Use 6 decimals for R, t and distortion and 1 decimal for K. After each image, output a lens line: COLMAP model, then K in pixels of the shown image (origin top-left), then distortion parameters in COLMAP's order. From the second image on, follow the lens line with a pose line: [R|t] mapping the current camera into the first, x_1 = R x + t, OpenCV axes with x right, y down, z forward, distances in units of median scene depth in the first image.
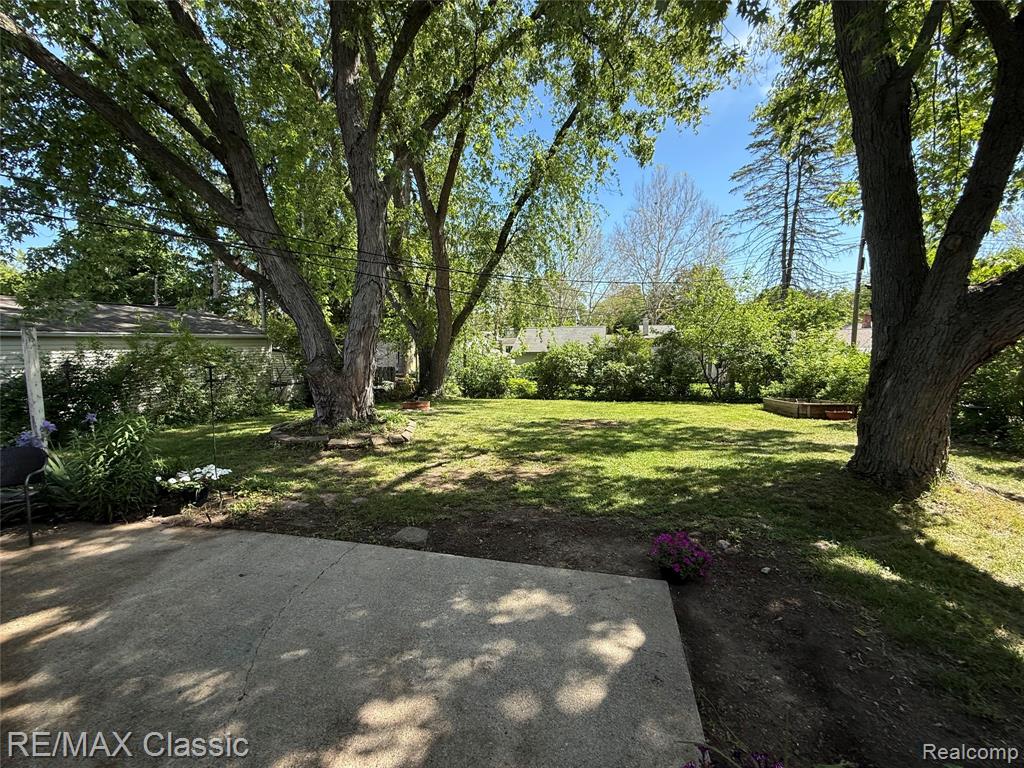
lens RADIAL K [[406.9, 0, 508.0], [0, 406.9, 381.9], [0, 0, 1]] dist [0.000078, -0.000142]
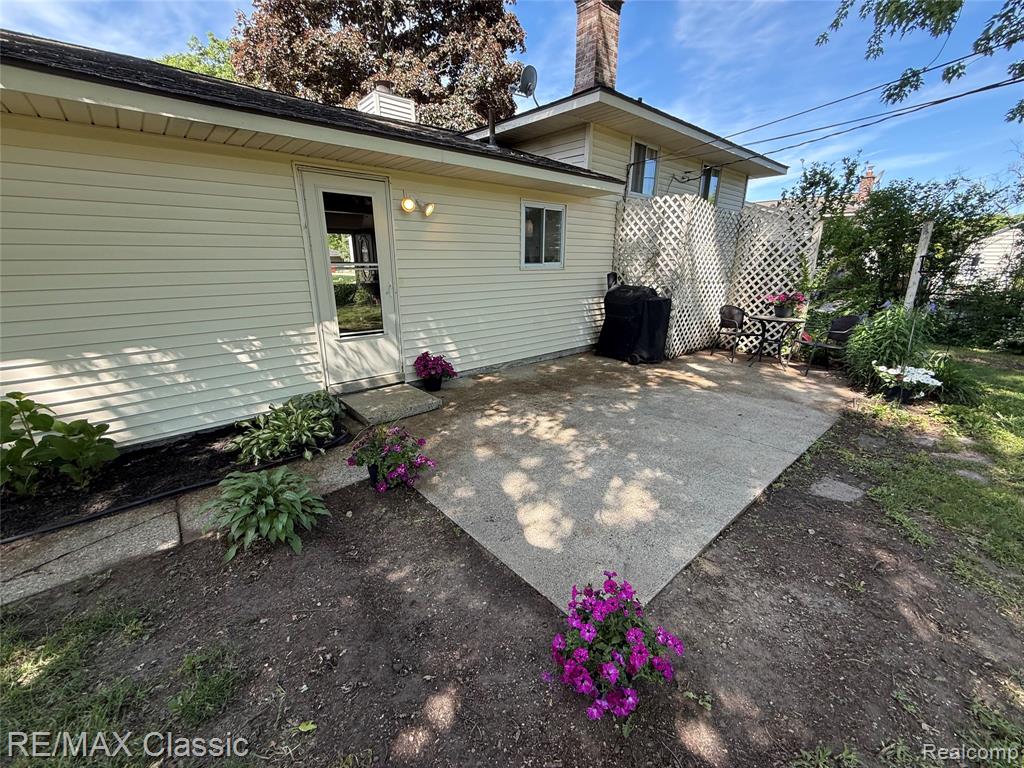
lens RADIAL K [[406.9, 0, 508.0], [0, 406.9, 381.9], [0, 0, 1]] dist [0.000078, -0.000142]
pose [[-0.575605, 0.239441, -0.781886, 0.601080], [-0.078530, 0.935564, 0.344314, -0.011987], [0.813948, 0.259590, -0.519713, 0.812463]]
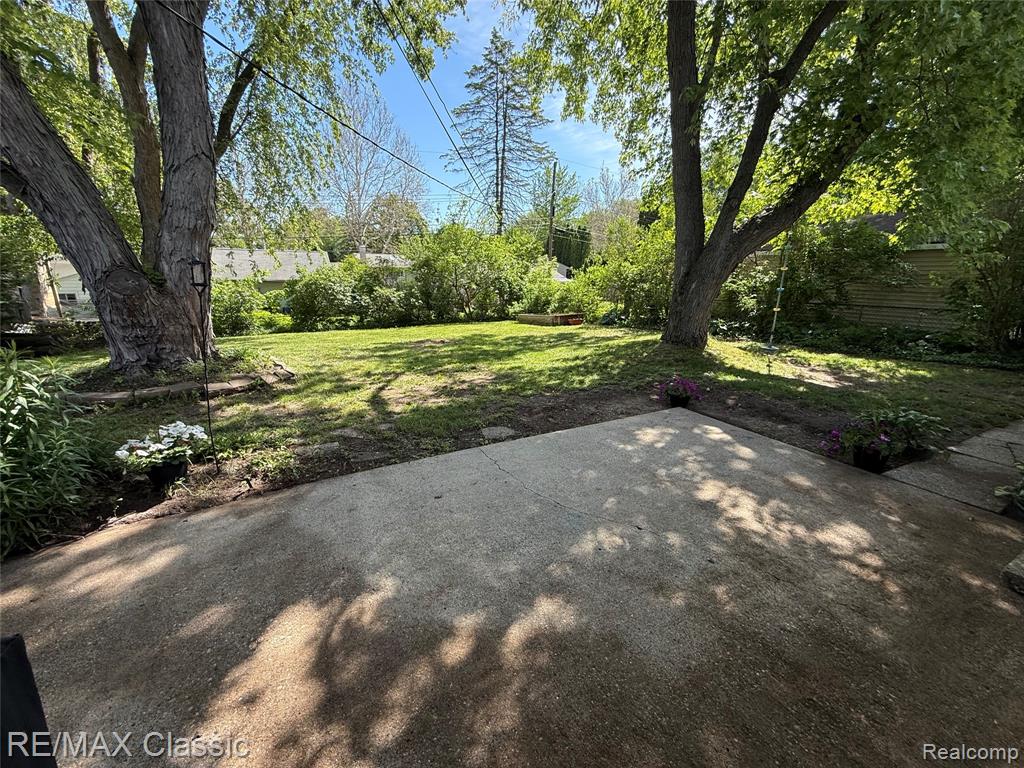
lens RADIAL K [[406.9, 0, 508.0], [0, 406.9, 381.9], [0, 0, 1]] dist [0.000078, -0.000142]
pose [[0.749004, -0.154757, 0.644238, -0.832744], [0.048540, 0.982543, 0.179589, 0.058073], [-0.660785, -0.103242, 0.743441, 0.205669]]
